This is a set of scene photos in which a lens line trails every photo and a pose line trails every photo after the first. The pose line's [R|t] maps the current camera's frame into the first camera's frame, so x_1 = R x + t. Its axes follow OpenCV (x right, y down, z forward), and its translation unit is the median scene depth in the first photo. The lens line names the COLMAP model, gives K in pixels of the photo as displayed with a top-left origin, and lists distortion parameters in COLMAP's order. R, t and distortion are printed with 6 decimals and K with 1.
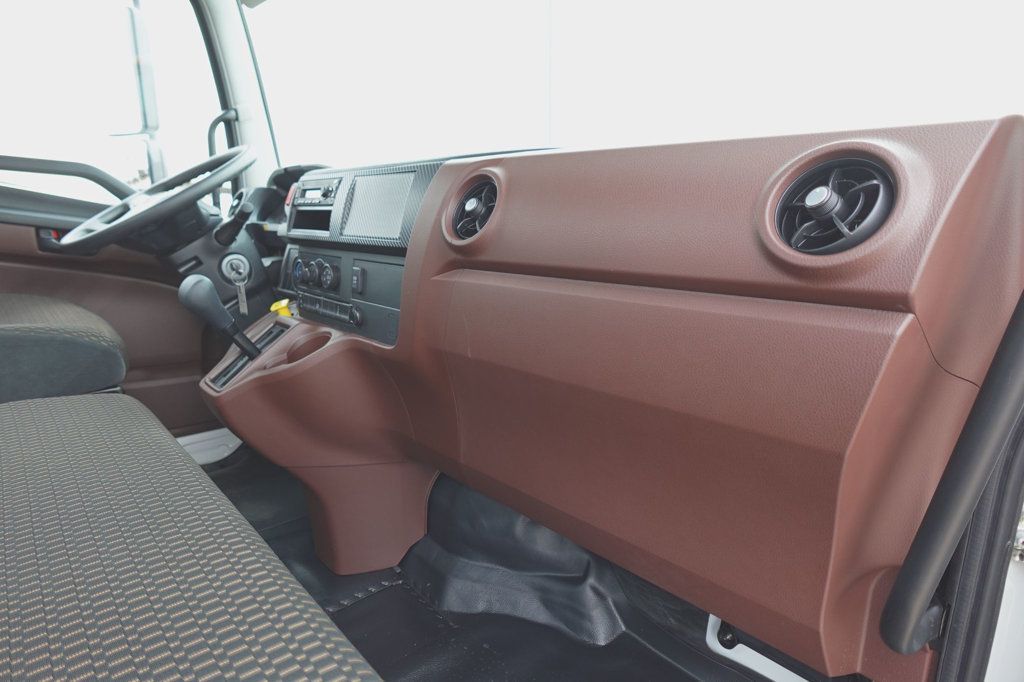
lens RADIAL K [[572.3, 0, 515.2], [0, 572.3, 340.3], [0, 0, 1]] dist [-0.003503, -0.001774]
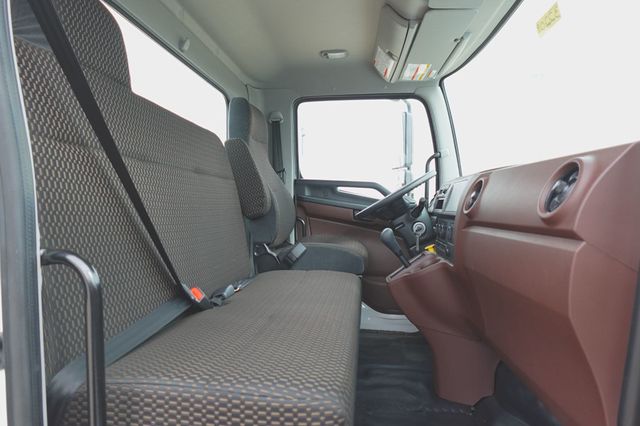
lens RADIAL K [[357.7, 0, 318.7], [0, 357.7, 213.2], [0, 0, 1]] dist [-0.003503, -0.001774]
pose [[0.669174, 0.012520, -0.743000, 0.260547], [-0.156953, 0.979683, -0.124849, 0.041158], [0.726342, 0.200162, 0.657543, -0.130135]]
